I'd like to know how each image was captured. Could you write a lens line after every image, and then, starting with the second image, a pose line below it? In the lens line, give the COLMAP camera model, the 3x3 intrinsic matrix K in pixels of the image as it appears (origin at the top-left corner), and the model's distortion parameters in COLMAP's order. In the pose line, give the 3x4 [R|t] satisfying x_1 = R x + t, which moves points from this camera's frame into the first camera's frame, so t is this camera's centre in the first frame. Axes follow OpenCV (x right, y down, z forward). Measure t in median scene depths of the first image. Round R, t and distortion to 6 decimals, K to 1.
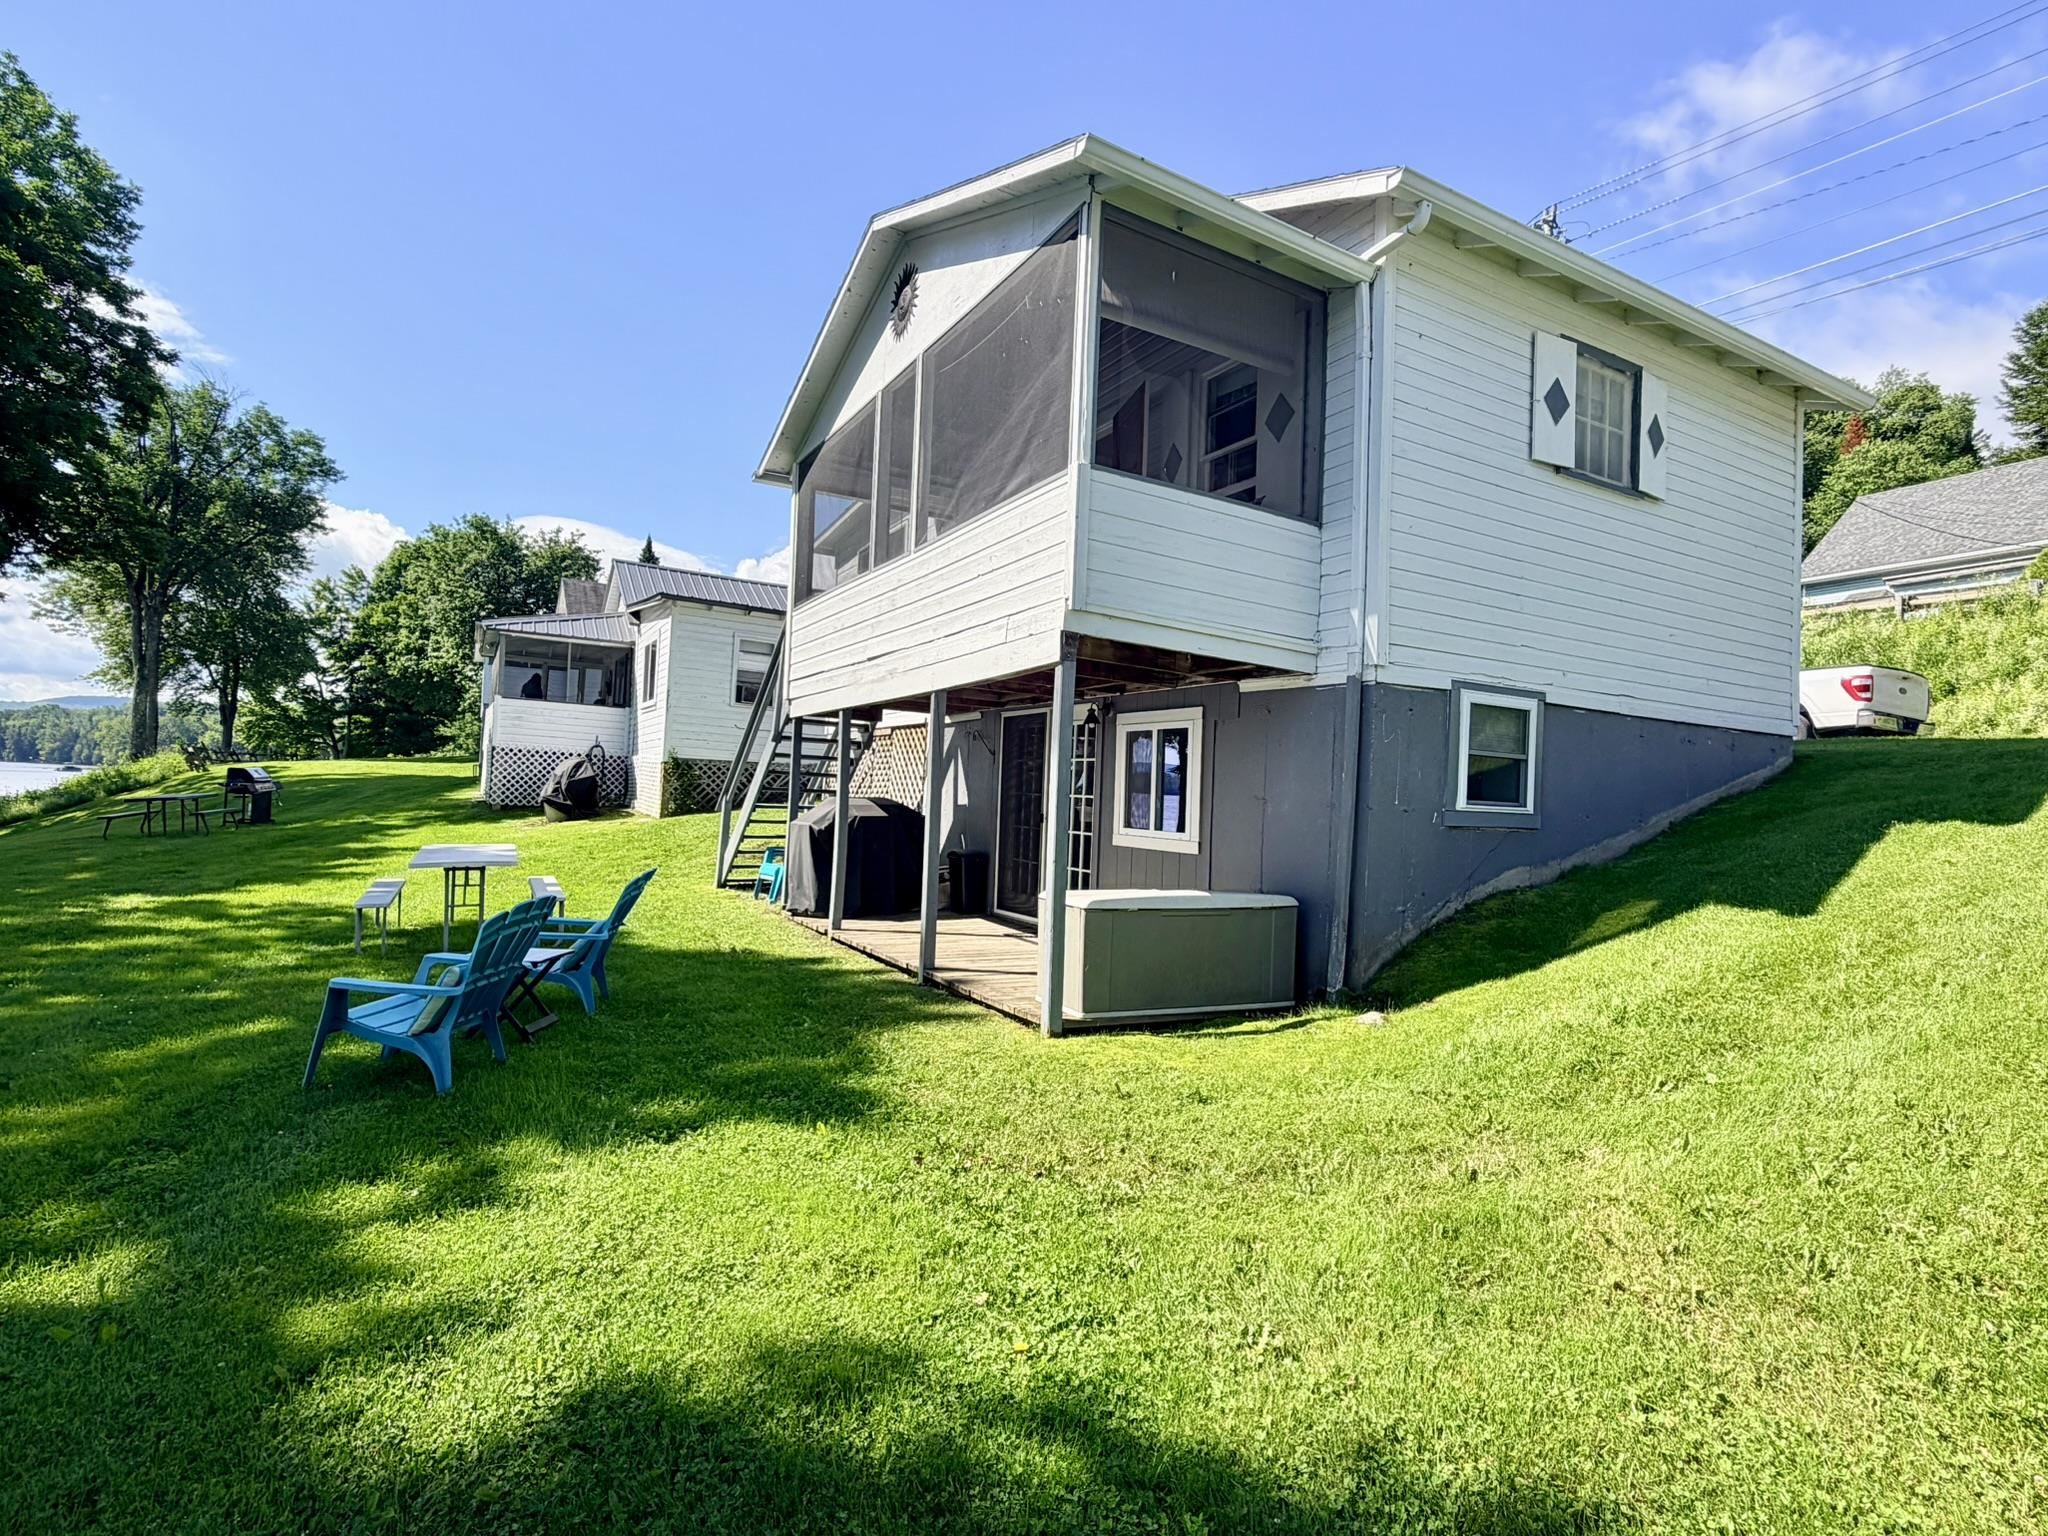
lens RADIAL K [[1013.6, 0, 1028.3], [0, 1013.6, 773.8], [0, 0, 1]] dist [-0.009965, 0.001870]
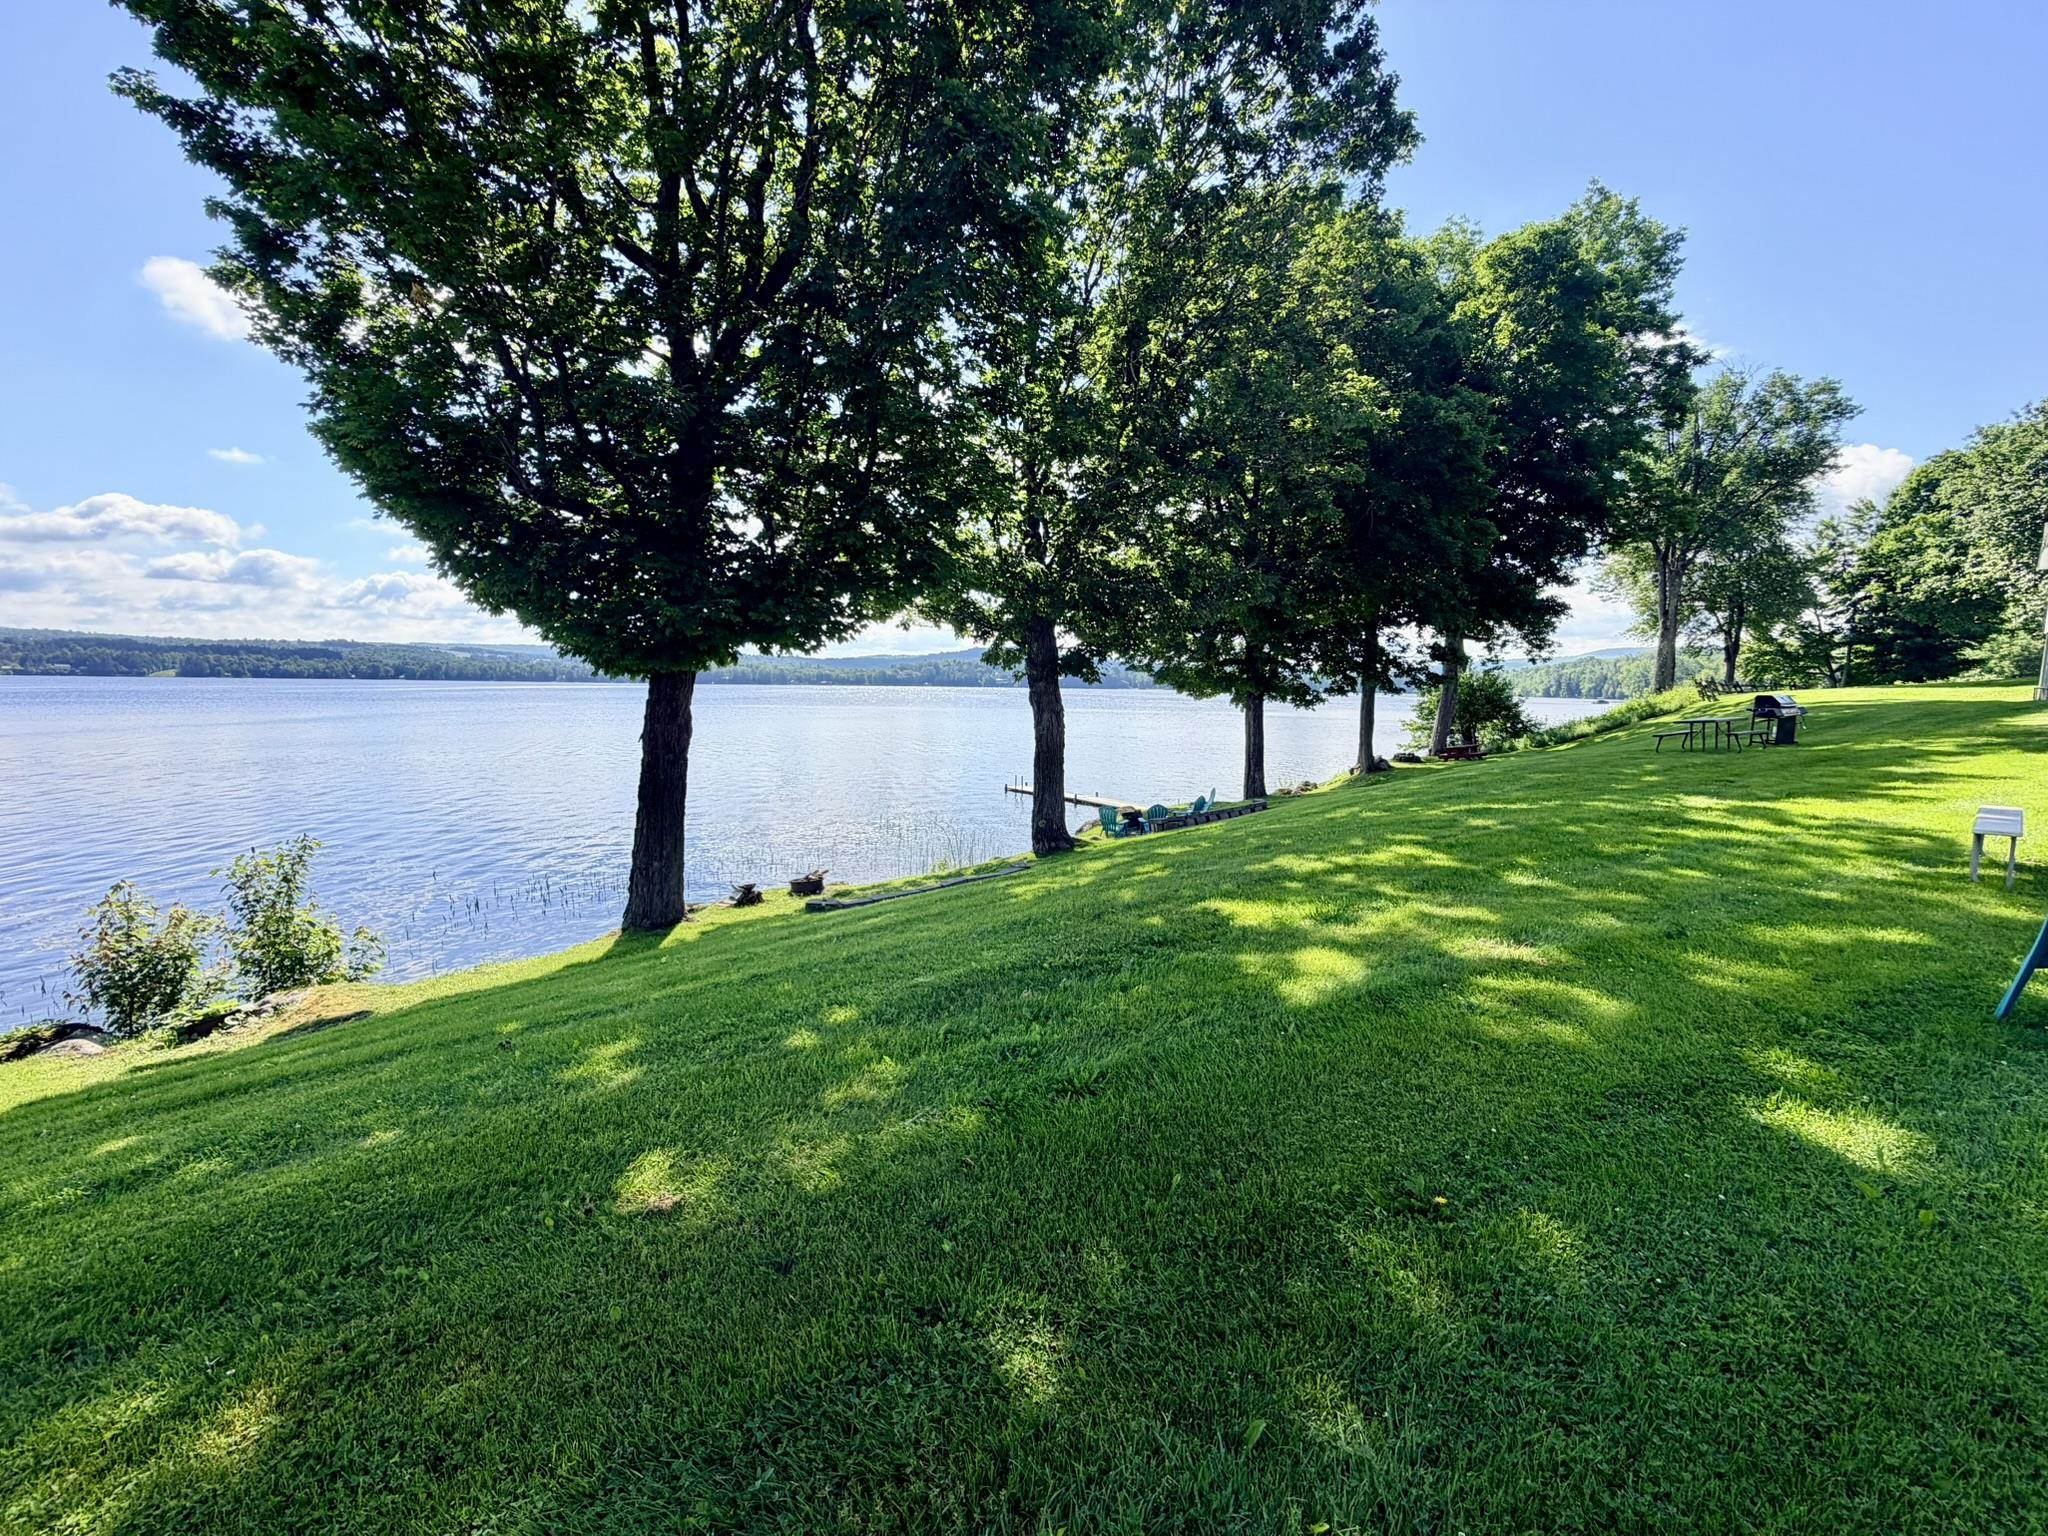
lens RADIAL K [[818.0, 0, 1024.7], [0, 818.0, 764.8], [0, 0, 1]] dist [0.000573, 0.000270]
pose [[0.191543, 0.059902, -0.979655, -0.010372], [0.013054, 0.997892, 0.063569, 0.001008], [0.981397, -0.024965, 0.190357, -0.001935]]
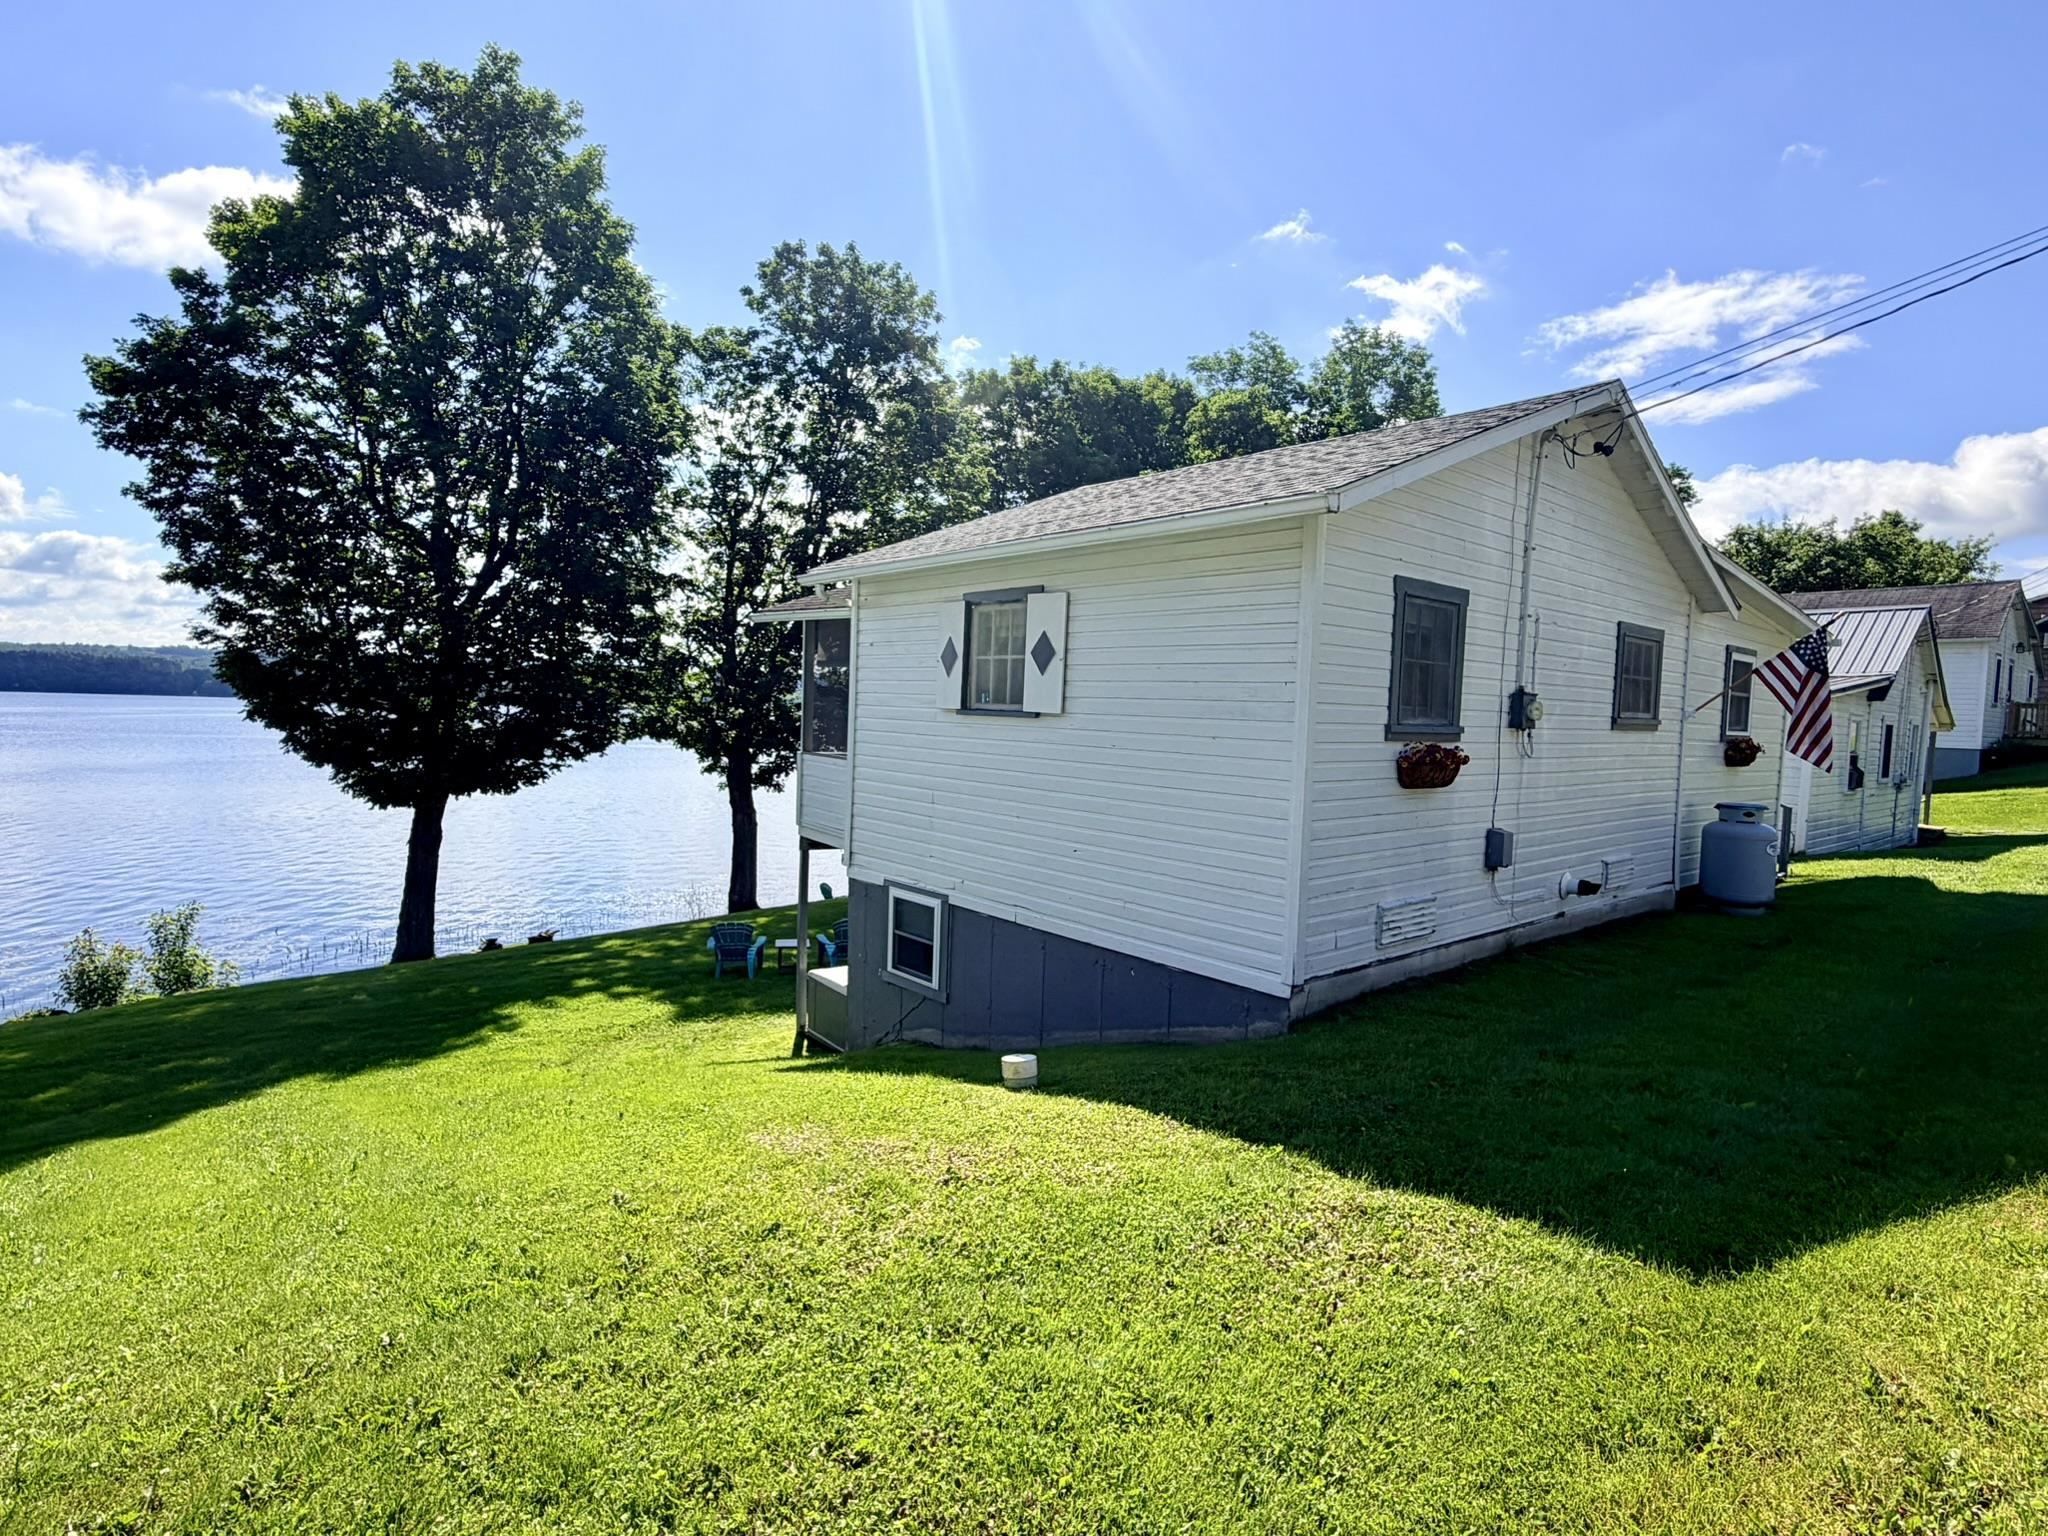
lens RADIAL K [[1013.6, 0, 1014.1], [0, 1013.6, 777.6], [0, 0, 1]] dist [-0.009965, 0.001870]
pose [[0.202361, 0.025156, -0.978988, 0.095399], [-0.003306, 0.999682, 0.025004, -0.014054], [0.979305, -0.001824, 0.202380, 0.045562]]
